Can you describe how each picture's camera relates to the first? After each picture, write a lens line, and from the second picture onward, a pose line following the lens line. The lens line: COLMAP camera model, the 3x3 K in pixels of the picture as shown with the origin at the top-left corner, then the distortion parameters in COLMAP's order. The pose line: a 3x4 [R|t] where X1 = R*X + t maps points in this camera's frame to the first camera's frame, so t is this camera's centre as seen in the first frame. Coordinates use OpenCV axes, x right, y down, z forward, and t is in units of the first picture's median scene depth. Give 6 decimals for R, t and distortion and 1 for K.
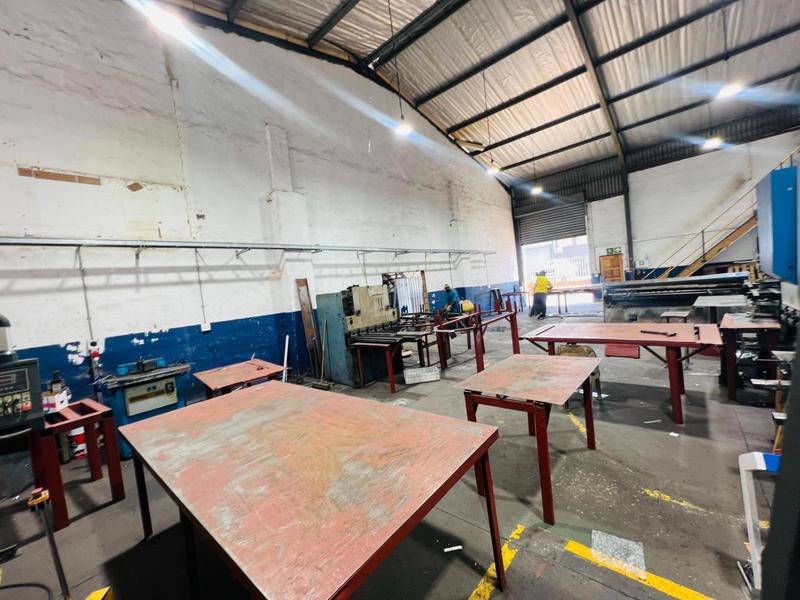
lens RADIAL K [[324.5, 0, 400.0], [0, 324.5, 300.0], [0, 0, 1]] dist [0.003273, -0.000238]
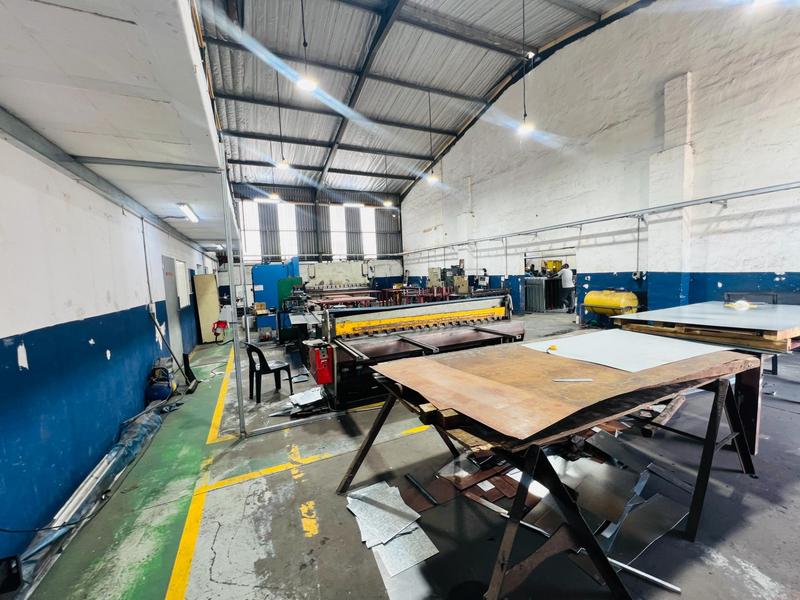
lens RADIAL K [[324.5, 0, 400.0], [0, 324.5, 300.0], [0, 0, 1]] dist [0.003273, -0.000238]
pose [[-0.397112, 0.187021, -0.898513, 1.261493], [0.037947, 0.981526, 0.187528, -0.160056], [0.916985, 0.040374, -0.396872, 1.123442]]
